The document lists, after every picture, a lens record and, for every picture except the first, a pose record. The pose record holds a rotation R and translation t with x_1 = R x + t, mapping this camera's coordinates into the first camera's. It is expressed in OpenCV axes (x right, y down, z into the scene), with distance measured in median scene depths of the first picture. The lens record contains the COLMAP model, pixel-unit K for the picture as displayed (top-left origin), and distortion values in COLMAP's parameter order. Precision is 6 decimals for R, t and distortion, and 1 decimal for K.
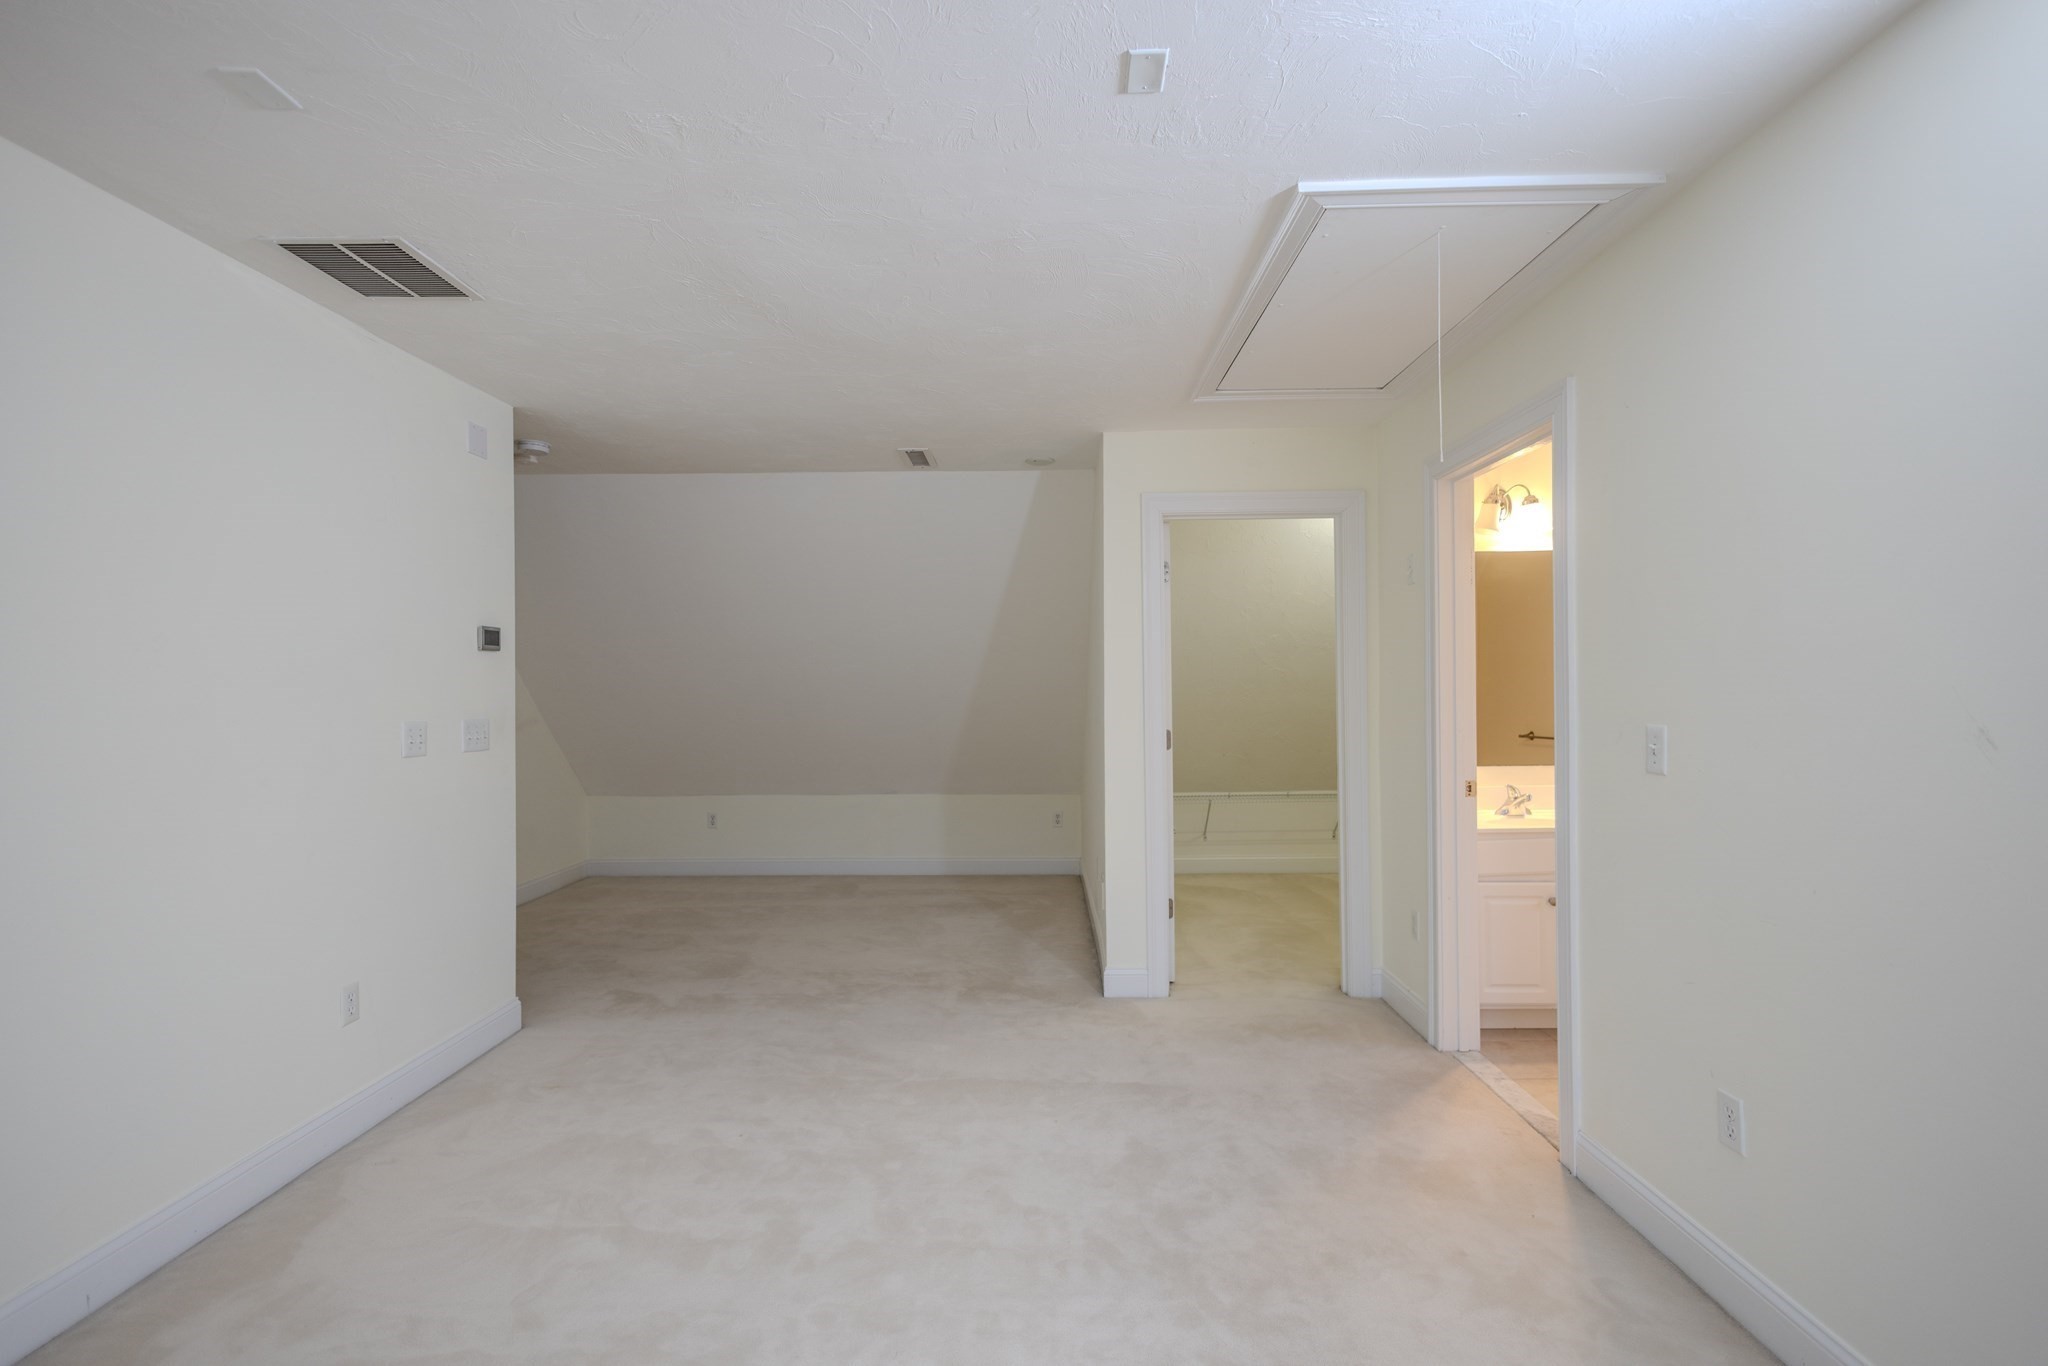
lens RADIAL K [[933.4, 0, 1024.0], [0, 933.4, 683.0], [0, 0, 1]] dist [0.018001, -0.006789]
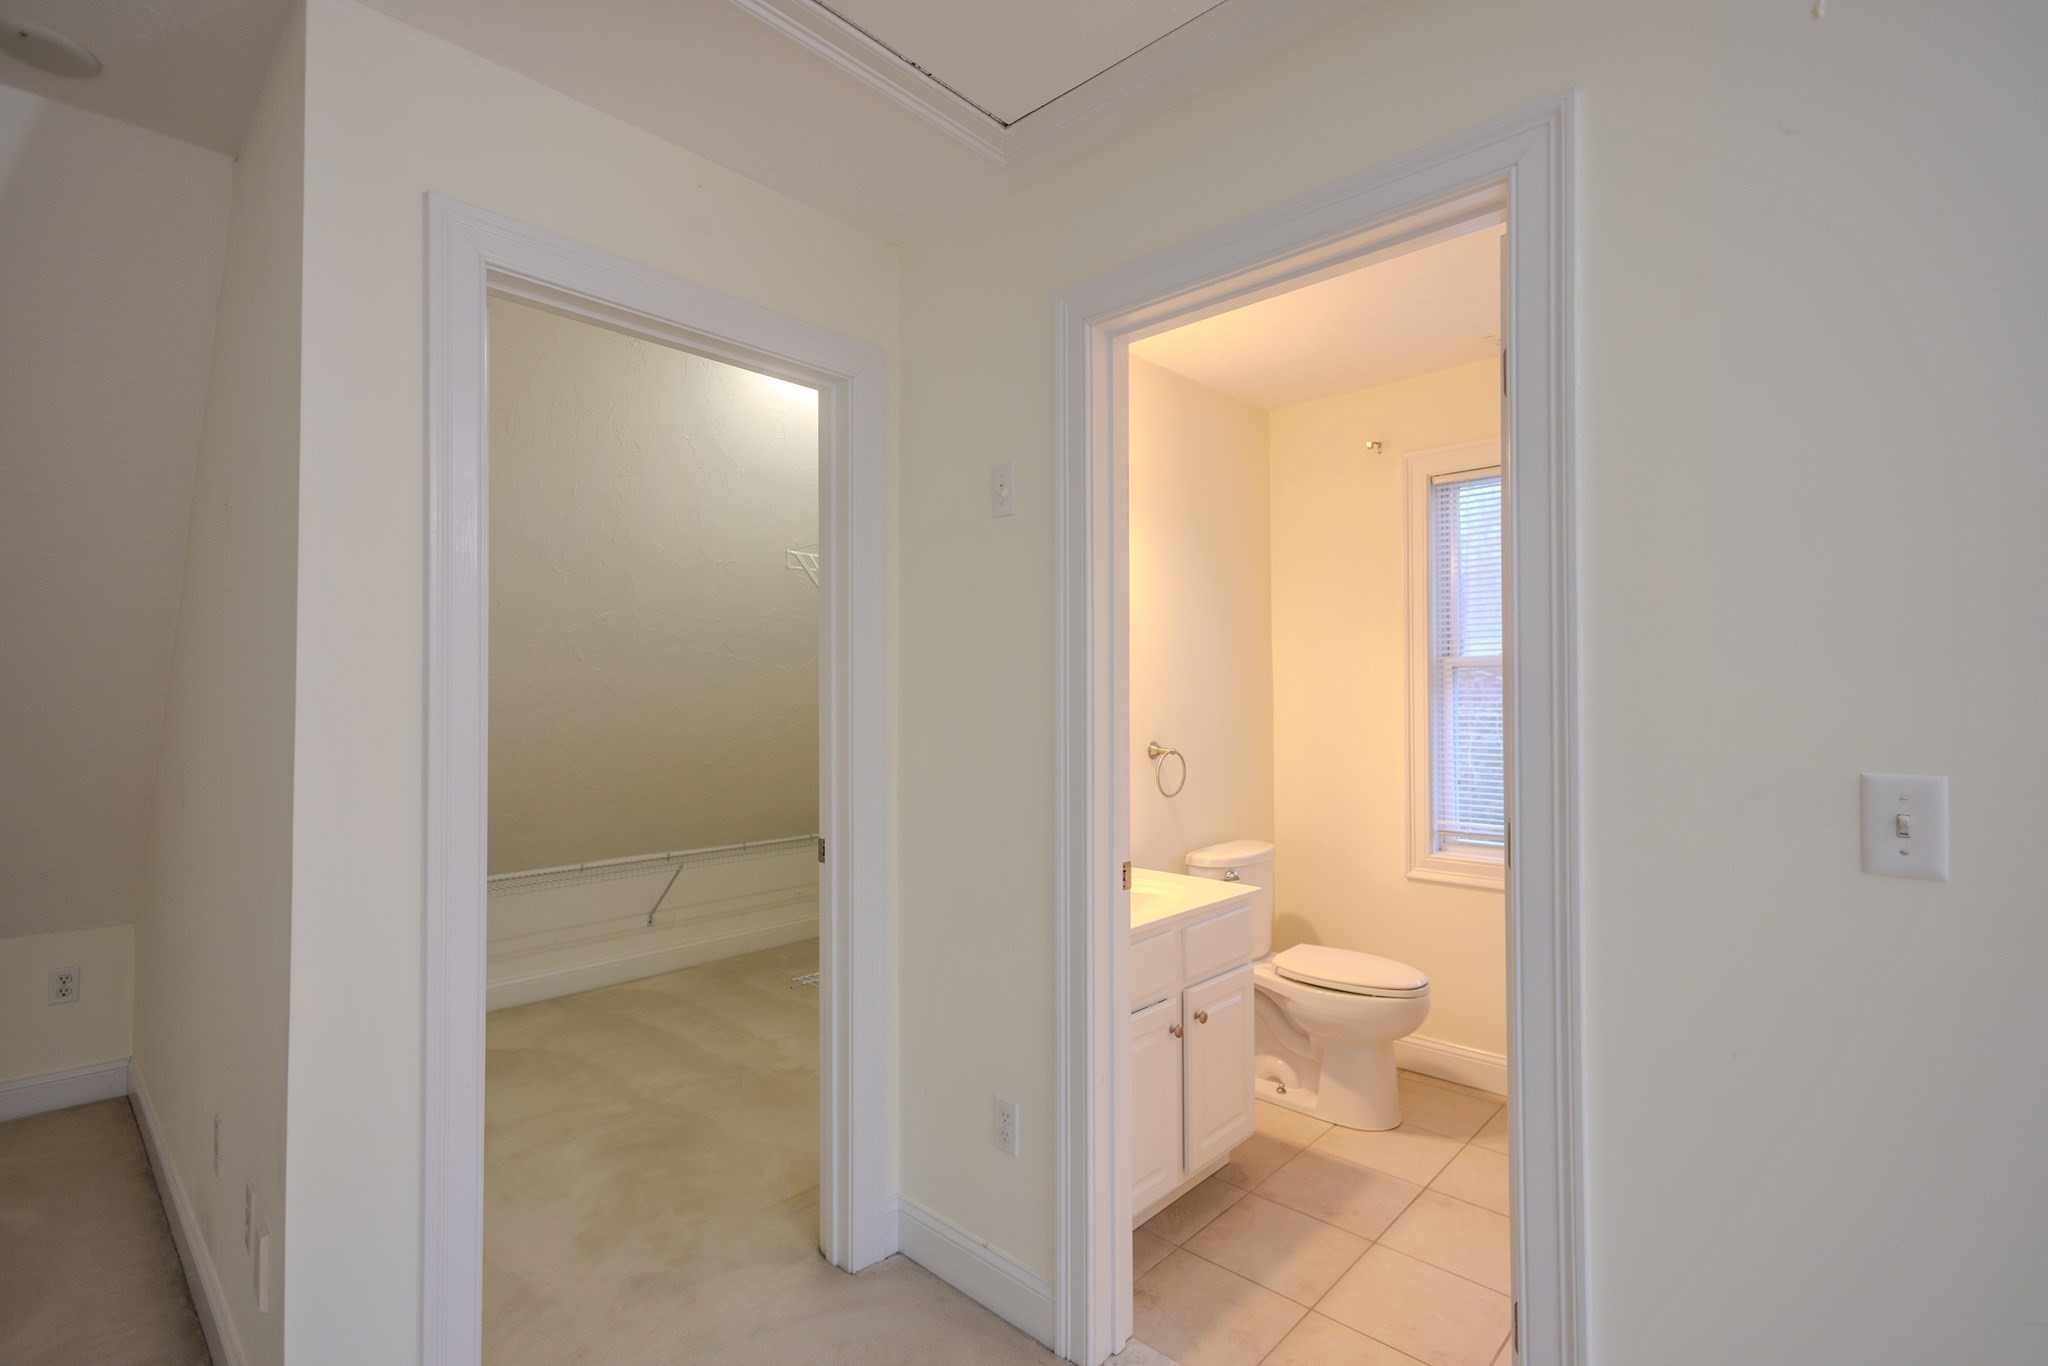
lens RADIAL K [[937.8, 0, 1024.0], [0, 937.8, 683.0], [0, 0, 1]] dist [0.004707, 0.000528]
pose [[0.666144, 0.023464, 0.745454, 0.003469], [-0.009819, 0.999694, -0.022692, 0.007097], [-0.745758, 0.007797, 0.666171, 0.563126]]
